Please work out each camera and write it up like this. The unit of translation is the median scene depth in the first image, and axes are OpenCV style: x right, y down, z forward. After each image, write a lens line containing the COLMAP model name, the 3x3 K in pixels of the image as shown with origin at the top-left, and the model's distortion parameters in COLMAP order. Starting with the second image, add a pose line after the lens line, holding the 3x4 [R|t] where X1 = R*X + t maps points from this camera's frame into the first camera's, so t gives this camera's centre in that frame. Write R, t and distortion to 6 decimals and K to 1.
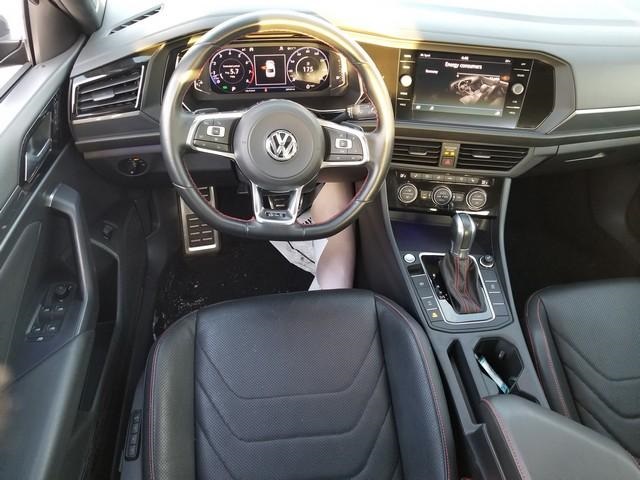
lens RADIAL K [[515.9, 0, 320.0], [0, 515.9, 240.0], [0, 0, 1]] dist [0.139878, -0.294911]
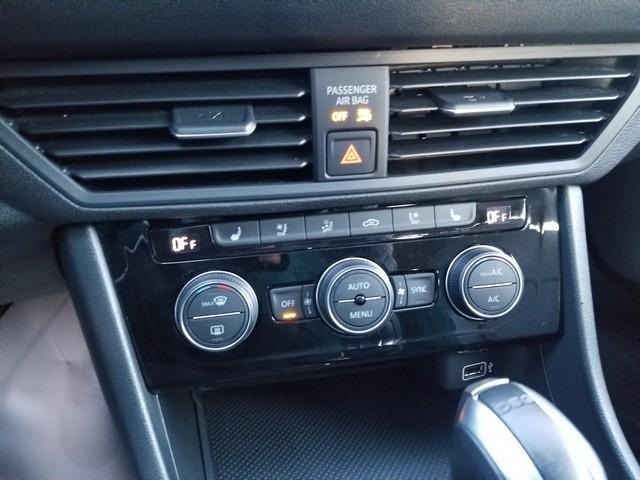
lens RADIAL K [[515.9, 0, 320.0], [0, 515.9, 240.0], [0, 0, 1]] dist [0.139878, -0.294911]
pose [[0.959644, -0.175668, 0.219601, 0.181496], [0.204933, 0.971598, -0.118320, -0.091782], [-0.192579, 0.158549, 0.968388, 0.819873]]
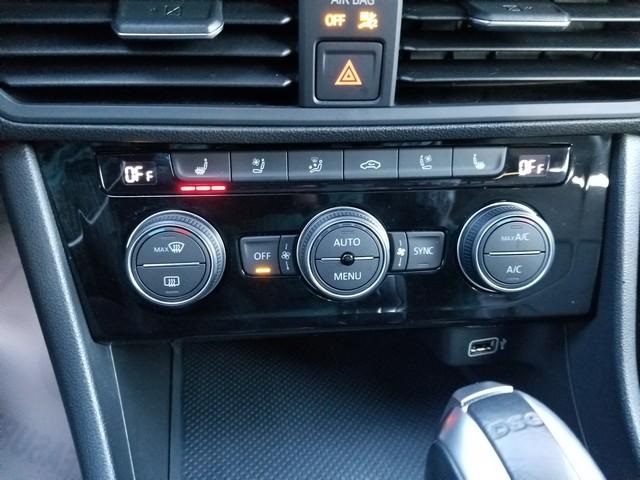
lens RADIAL K [[515.9, 0, 320.0], [0, 515.9, 240.0], [0, 0, 1]] dist [0.139878, -0.294911]
pose [[0.982712, -0.125172, 0.136416, 0.212956], [0.127206, 0.991856, -0.006263, -0.096938], [-0.134521, 0.023507, 0.990632, 0.861979]]
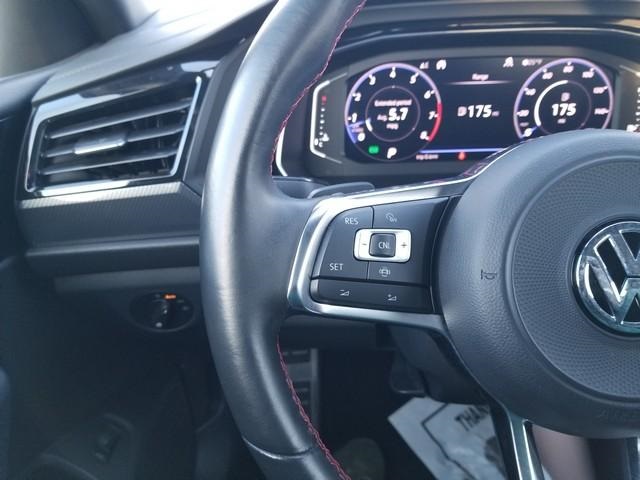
lens RADIAL K [[515.9, 0, 320.0], [0, 515.9, 240.0], [0, 0, 1]] dist [0.139878, -0.294911]
pose [[0.984965, 0.025210, -0.170902, -0.149982], [-0.066106, 0.968999, -0.238056, -0.101808], [0.159603, 0.245774, 0.956097, 0.577331]]
